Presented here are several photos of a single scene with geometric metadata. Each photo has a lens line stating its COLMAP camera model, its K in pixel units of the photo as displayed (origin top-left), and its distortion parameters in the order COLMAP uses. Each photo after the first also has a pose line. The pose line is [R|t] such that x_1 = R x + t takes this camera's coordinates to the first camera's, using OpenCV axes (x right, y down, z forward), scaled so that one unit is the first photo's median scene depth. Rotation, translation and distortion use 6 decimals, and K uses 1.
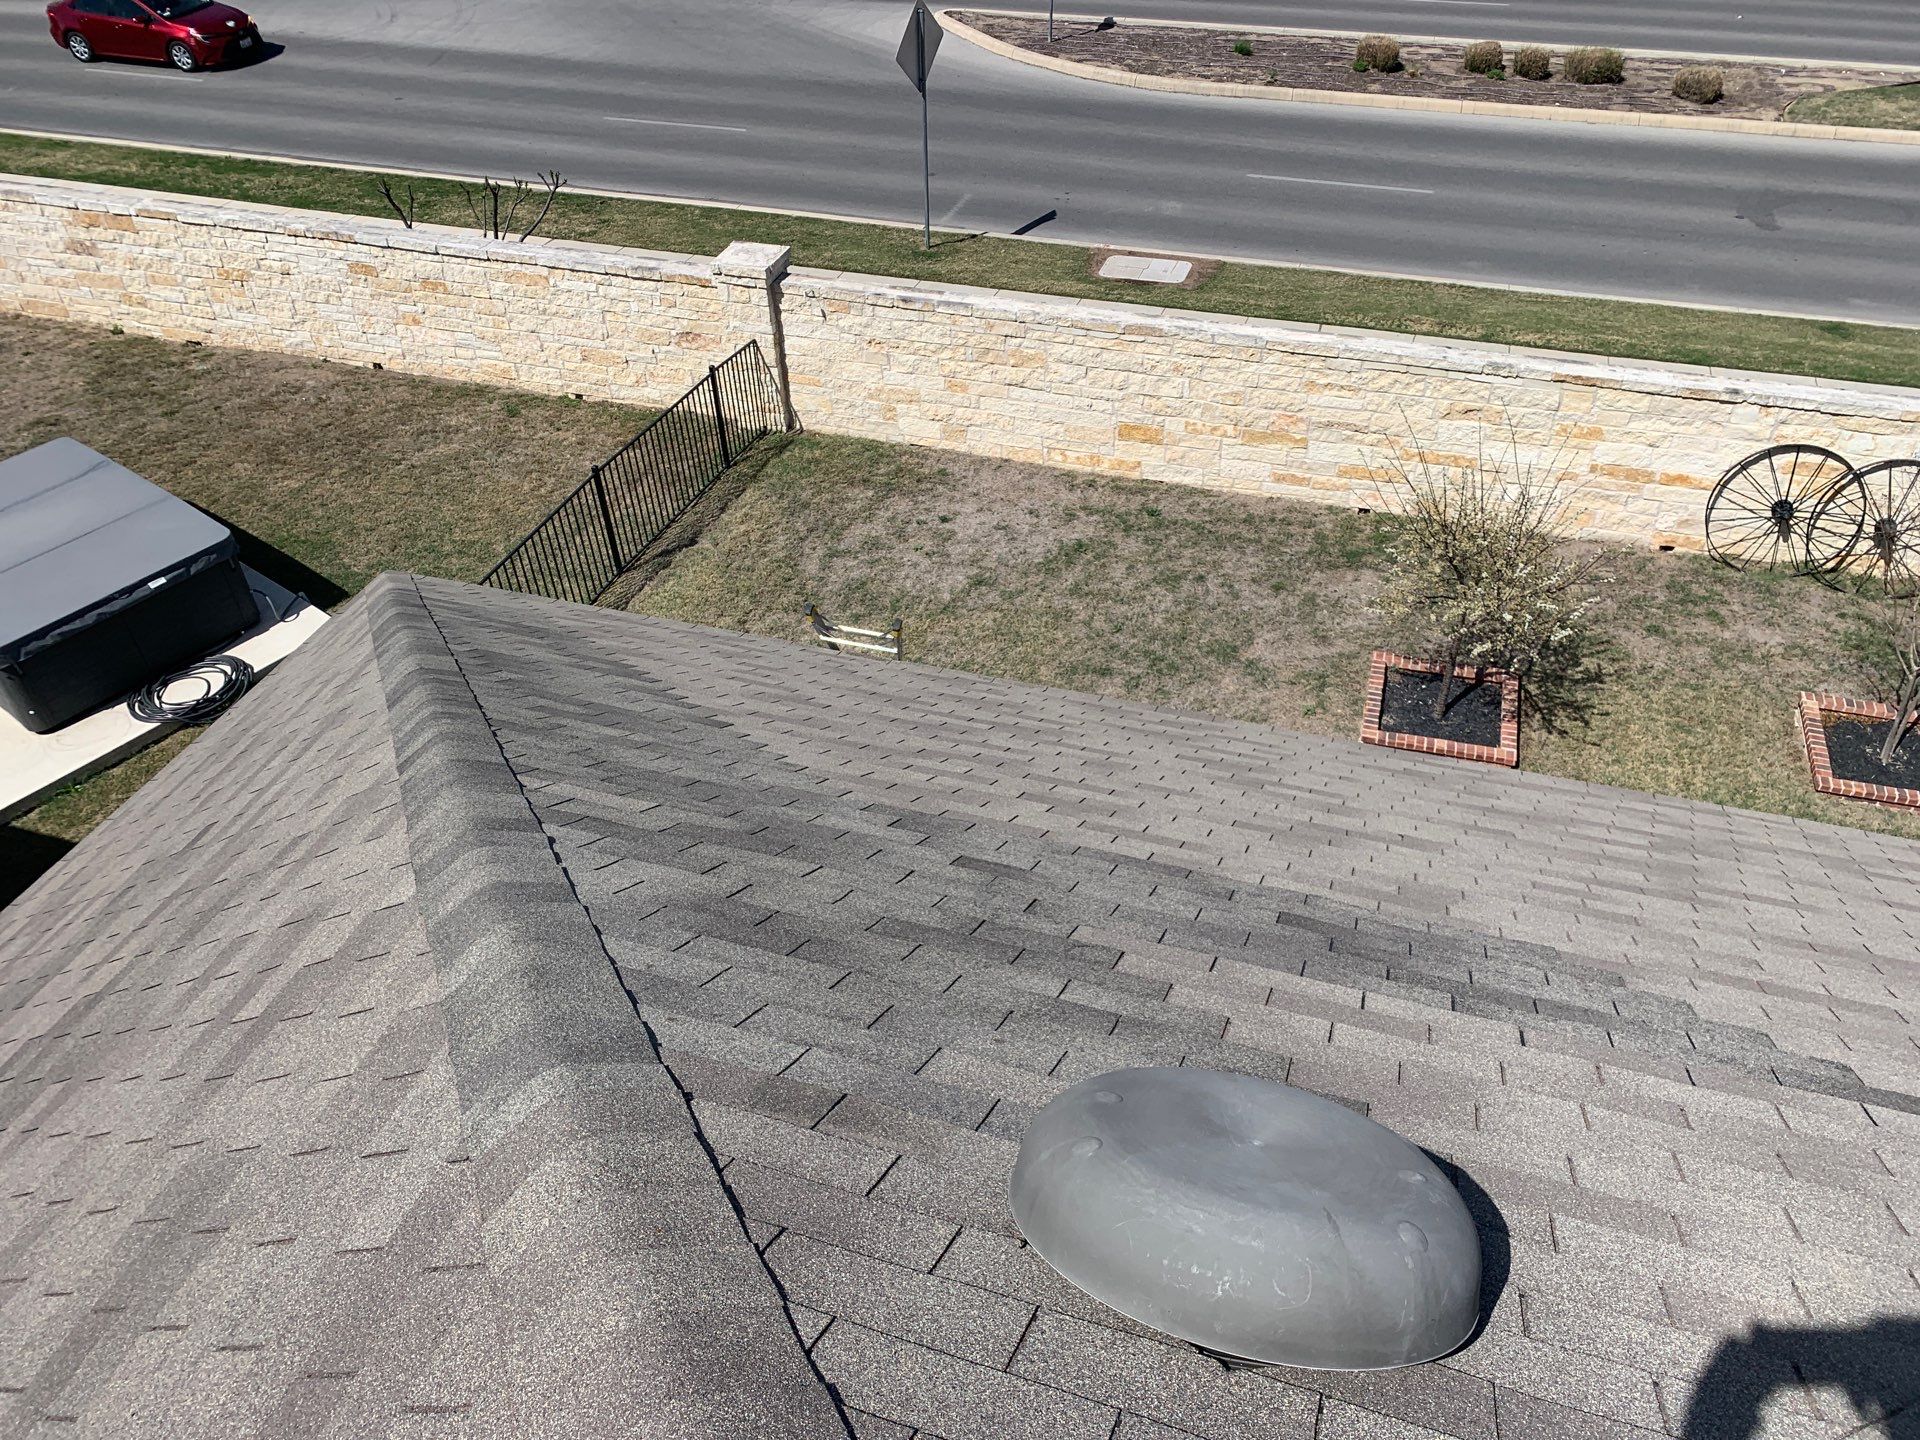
lens RADIAL K [[1485.0, 0, 960.0], [0, 1485.0, 720.0], [0, 0, 1]] dist [0.034461, -0.012271]
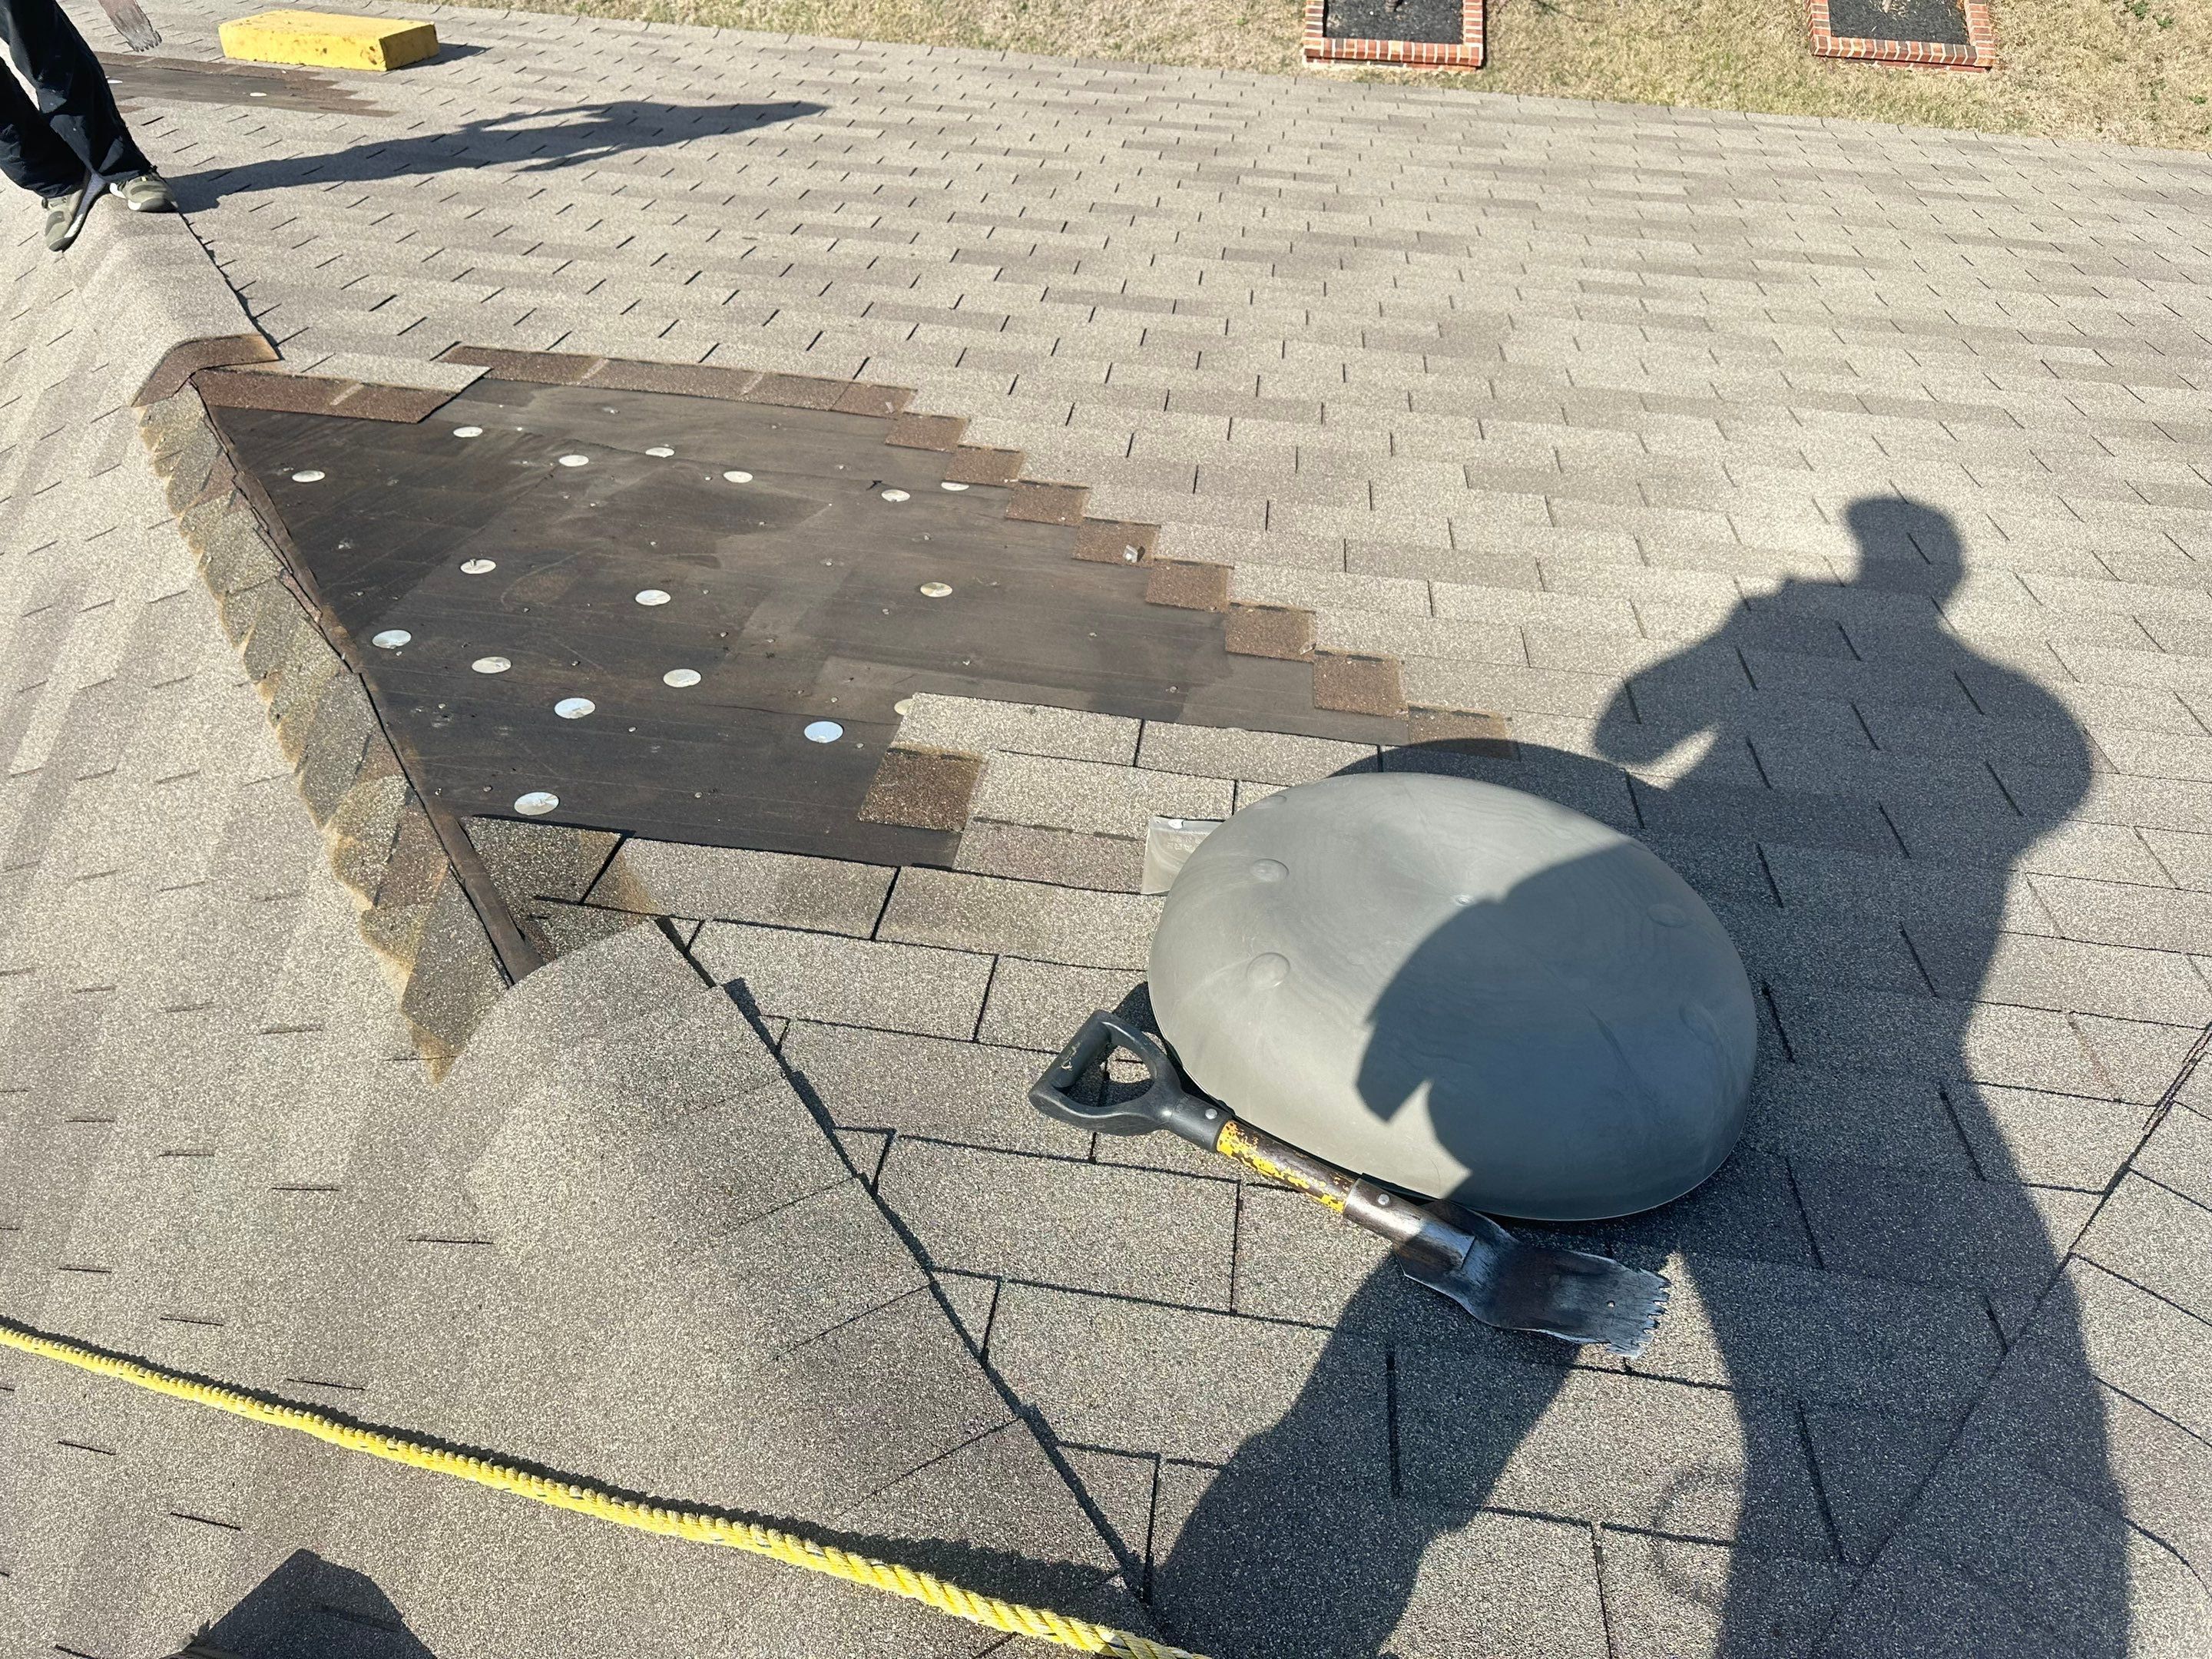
lens RADIAL K [[1570.1, 0, 1106.0], [0, 1570.1, 829.5], [0, 0, 1]] dist [0.039455, -0.028258]
pose [[0.978241, -0.177682, 0.107110, -0.025139], [0.109939, 0.881776, 0.458676, -0.055387], [-0.175946, -0.436921, 0.882124, 0.127548]]
